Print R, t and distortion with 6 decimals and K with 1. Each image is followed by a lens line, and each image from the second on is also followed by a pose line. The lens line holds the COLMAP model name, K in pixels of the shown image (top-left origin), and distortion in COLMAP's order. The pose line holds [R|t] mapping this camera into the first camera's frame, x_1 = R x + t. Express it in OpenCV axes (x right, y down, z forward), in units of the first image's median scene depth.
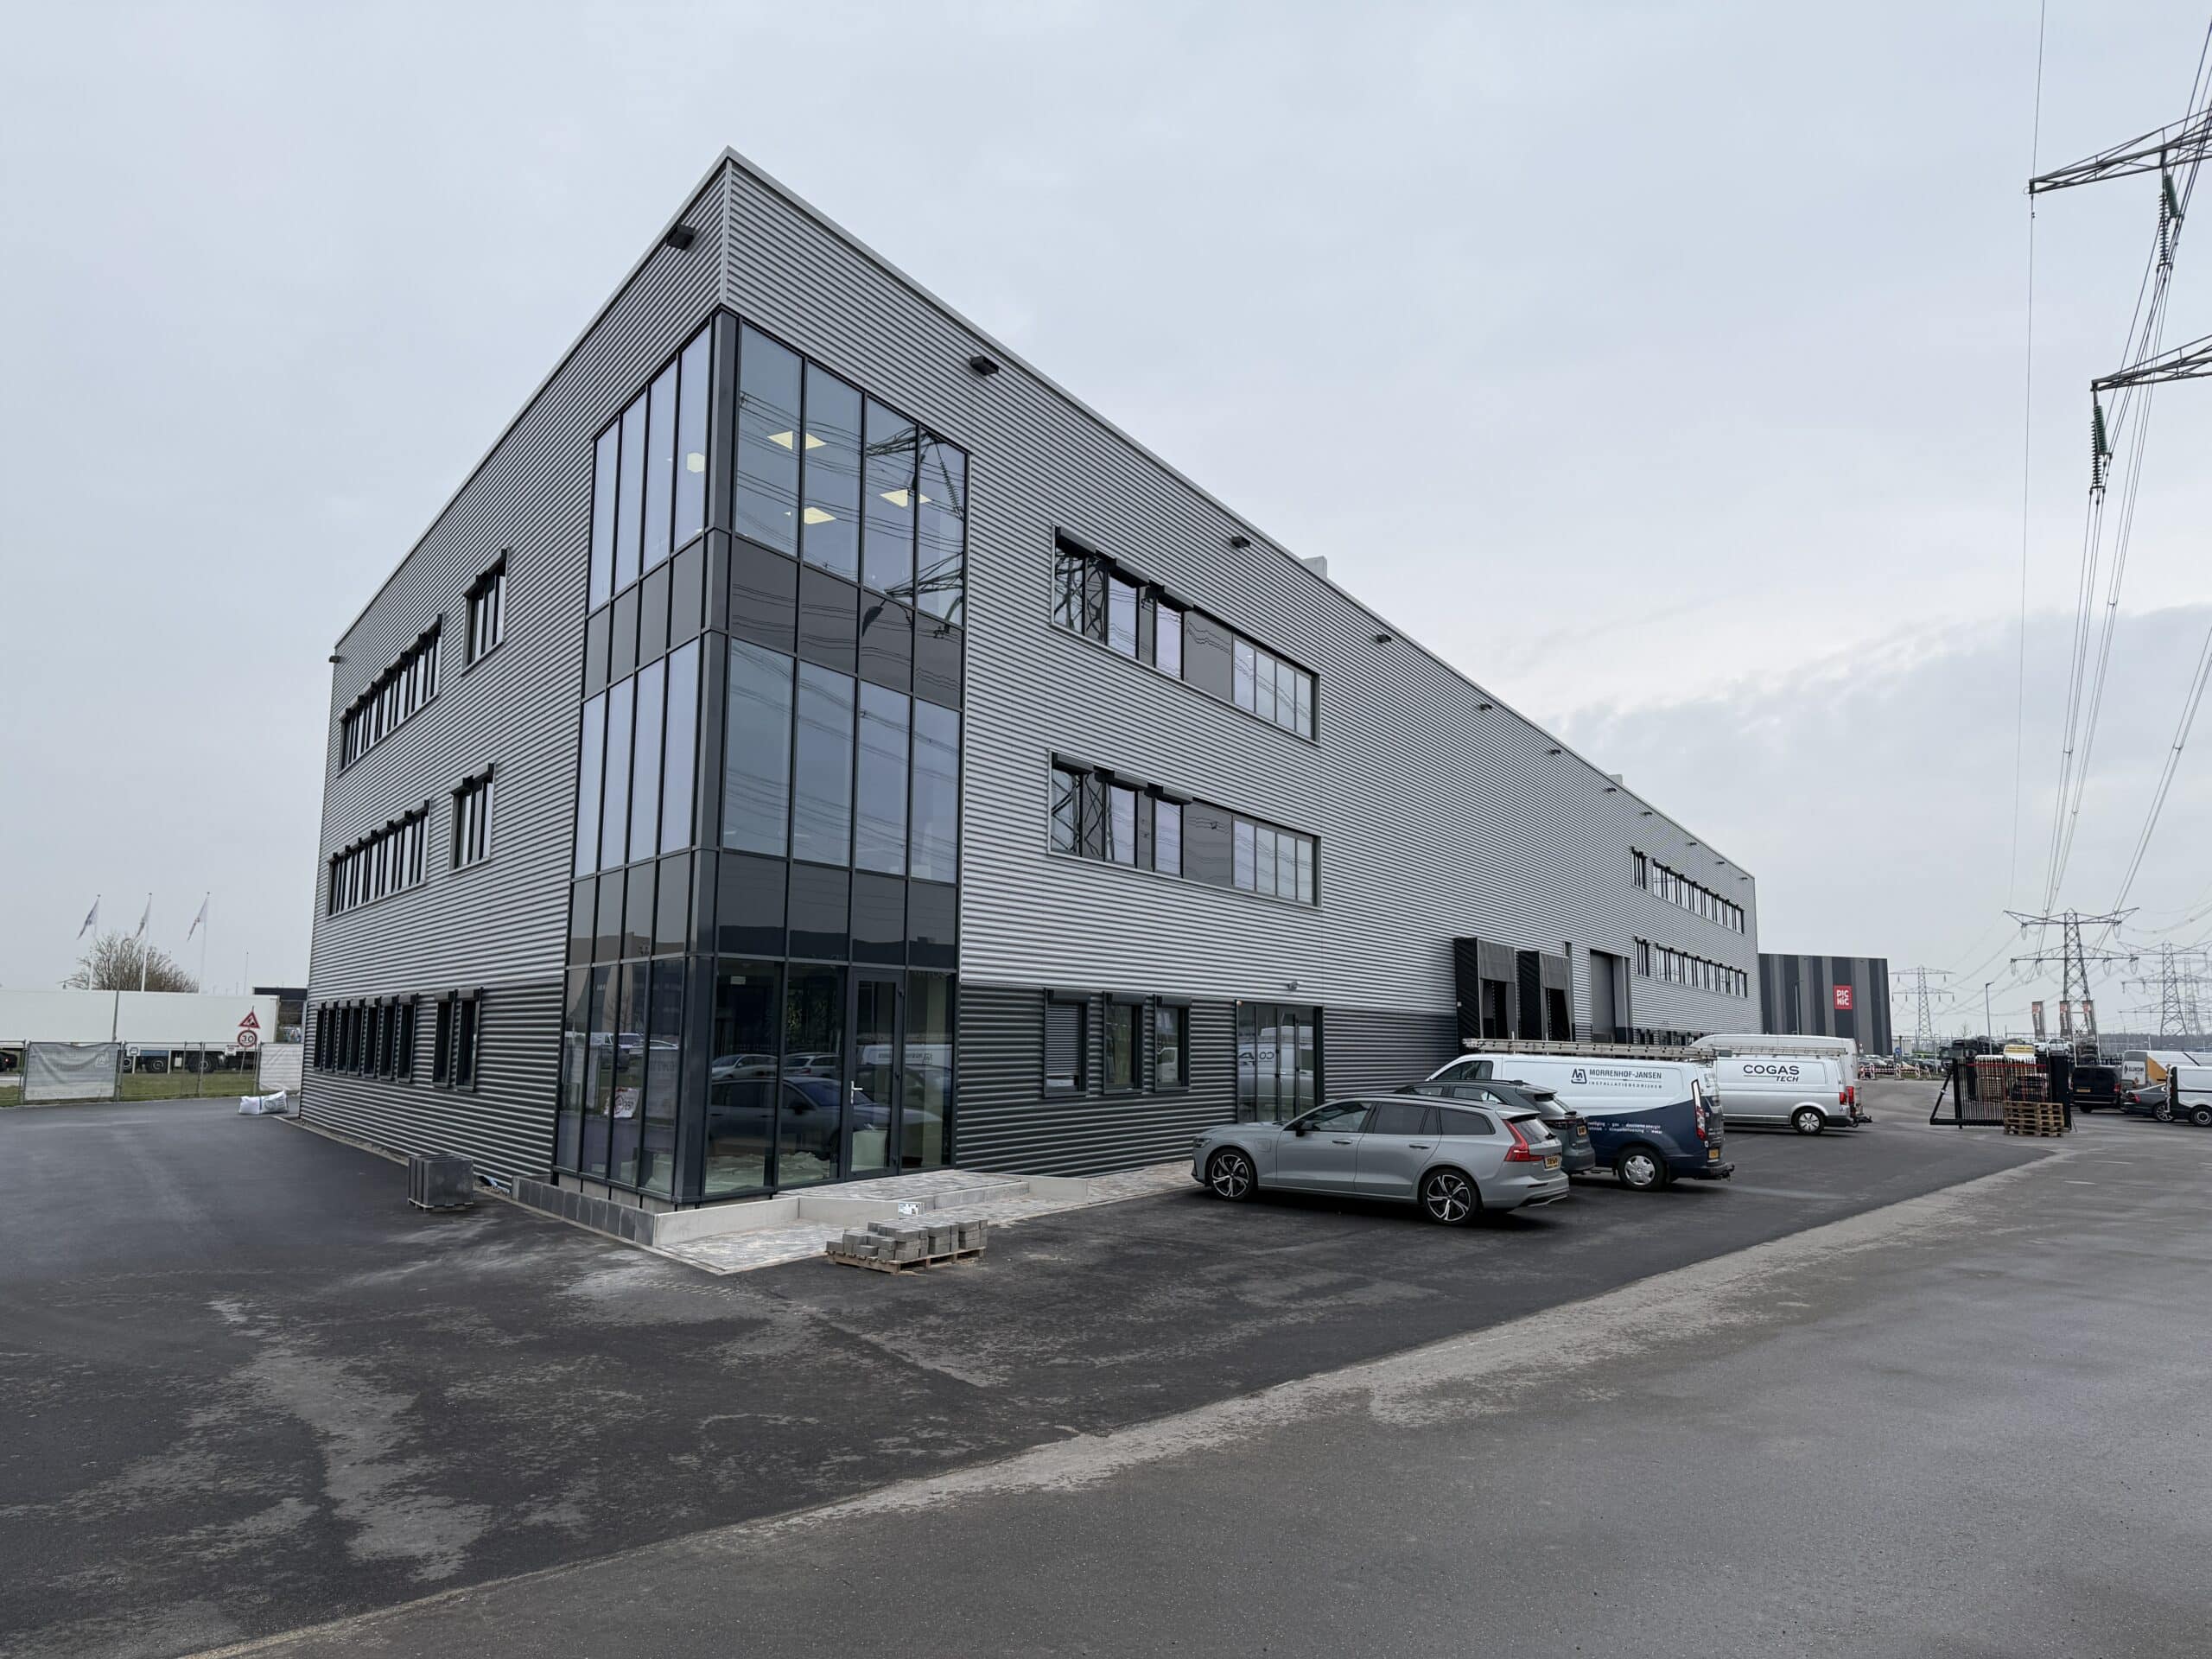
lens RADIAL K [[1590.4, 0, 1106.0], [0, 1590.4, 829.5], [0, 0, 1]] dist [0.000347, -0.000494]
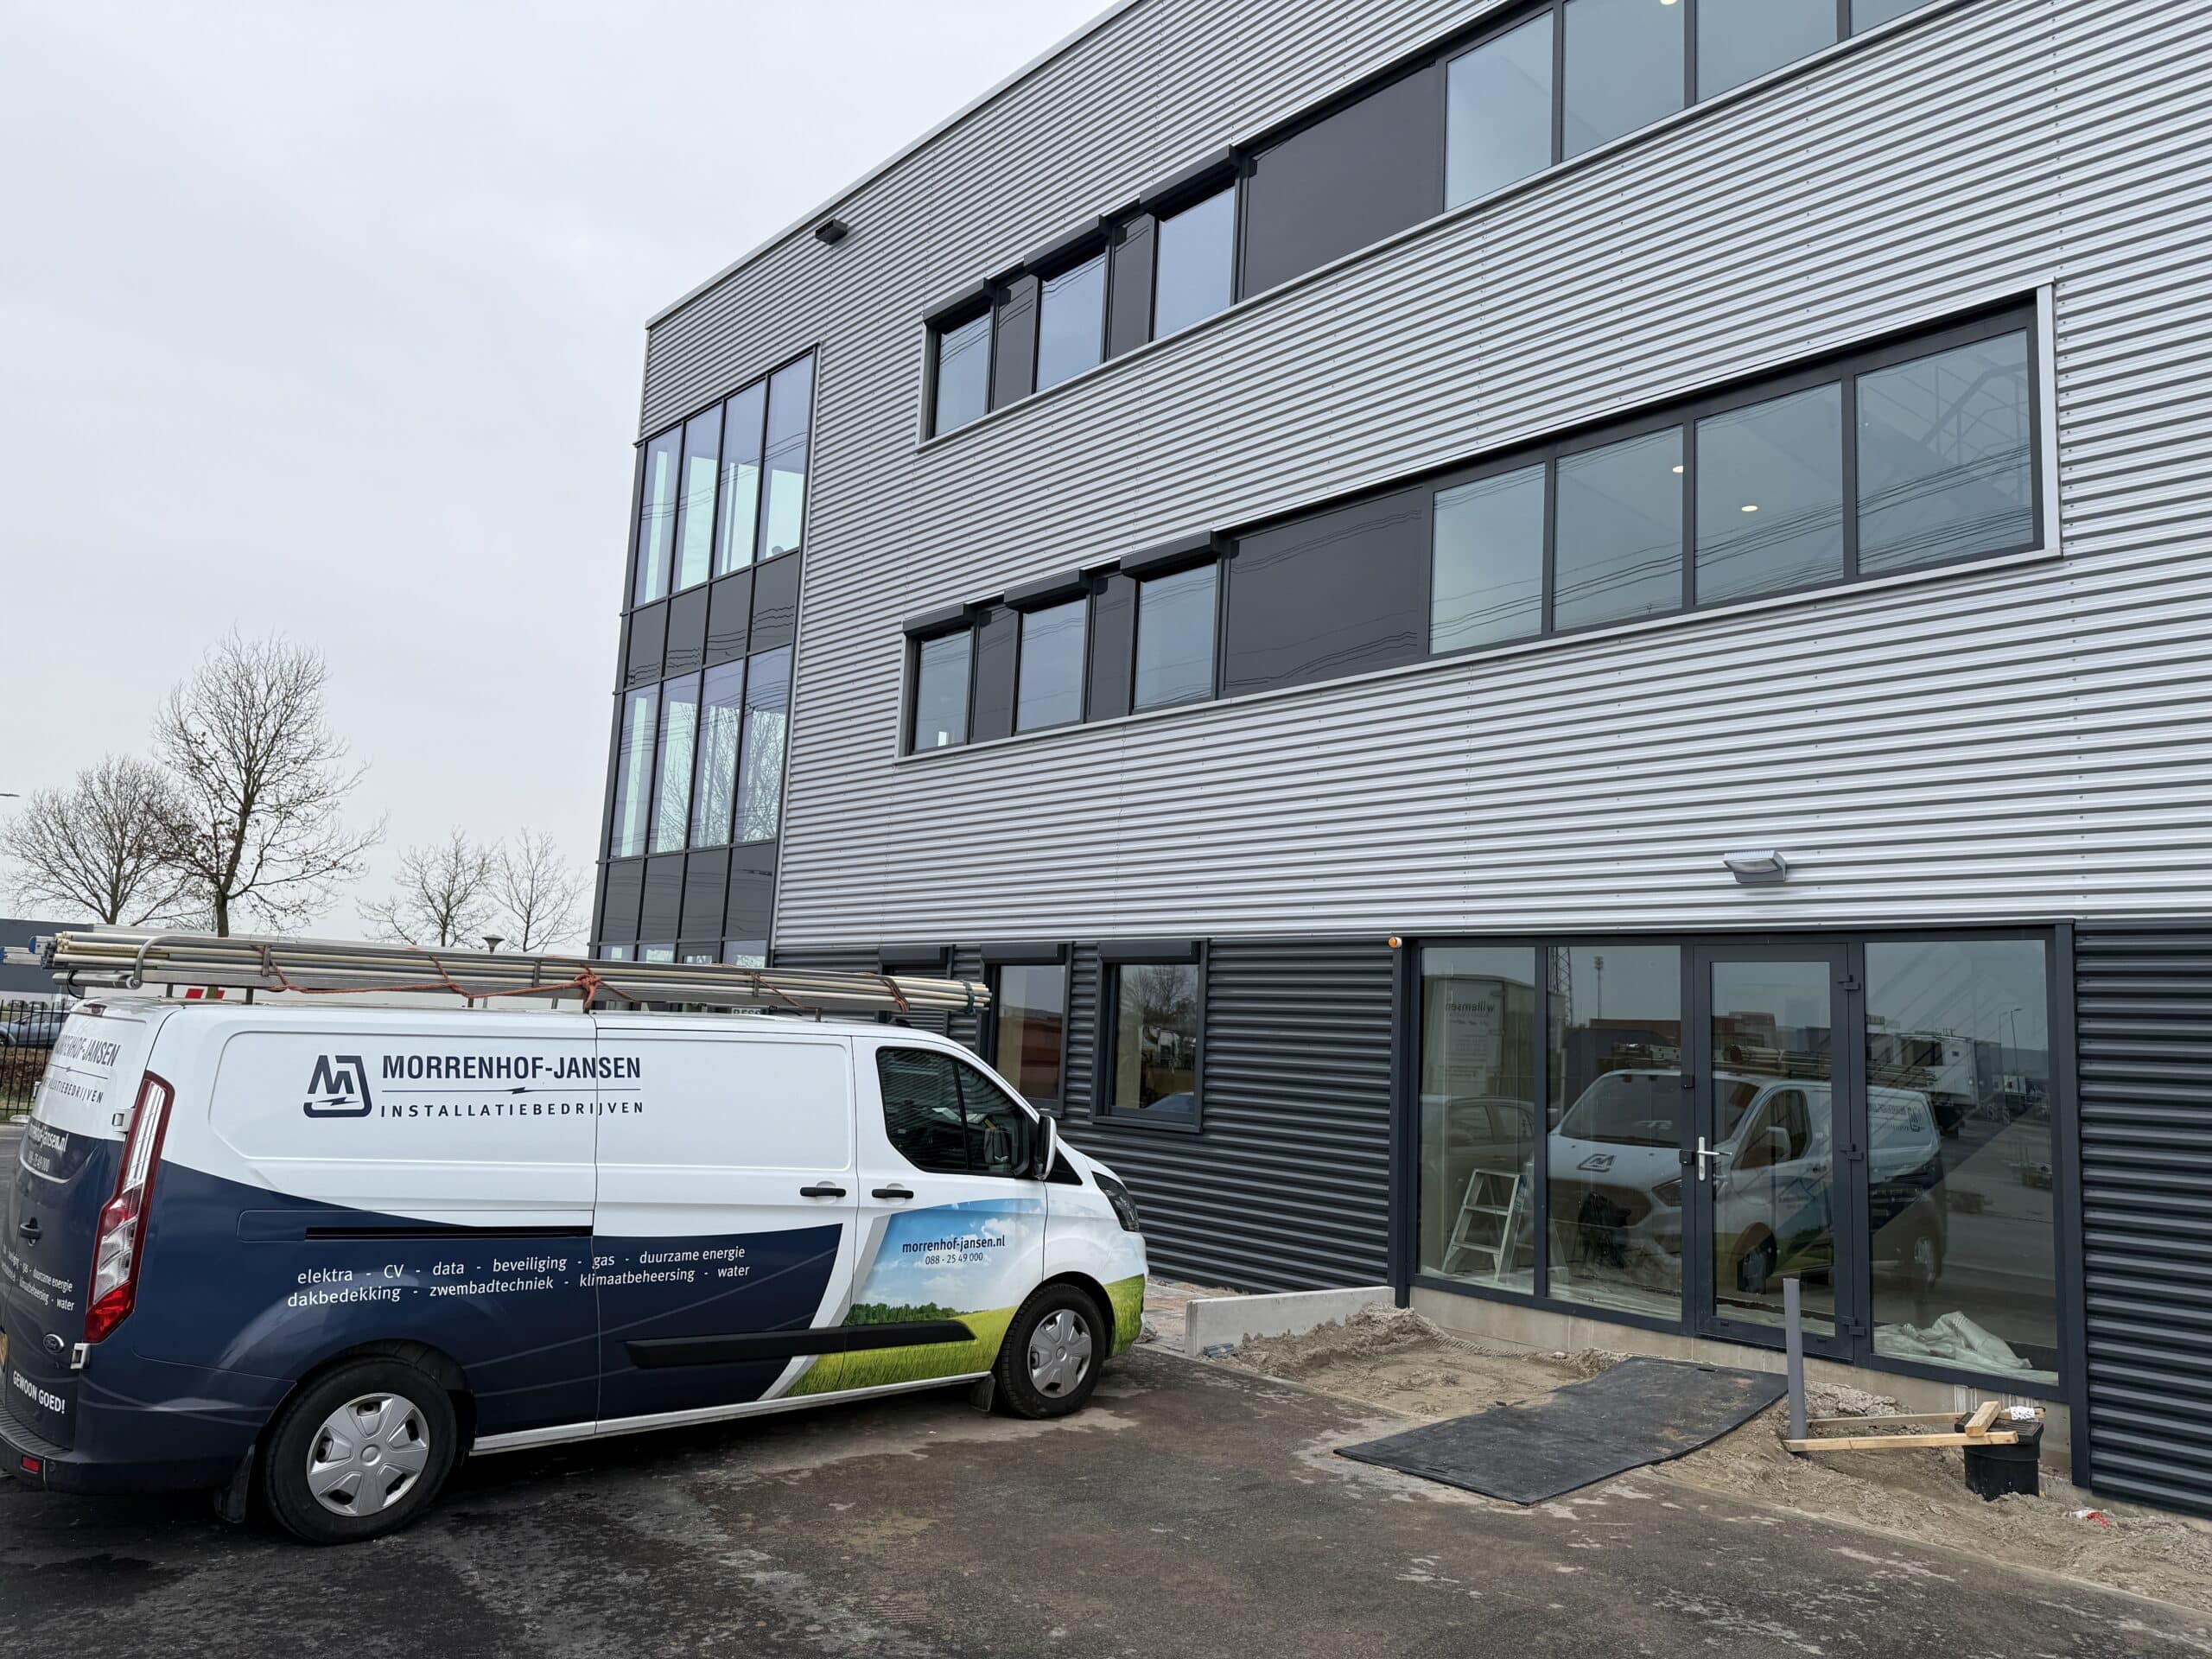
lens RADIAL K [[1590.4, 0, 1106.0], [0, 1590.4, 829.5], [0, 0, 1]] dist [0.000347, -0.000494]
pose [[-0.323869, -0.158912, -0.932661, 0.558157], [0.072927, 0.978667, -0.192075, 0.177197], [0.943287, -0.130223, -0.305371, 1.219582]]
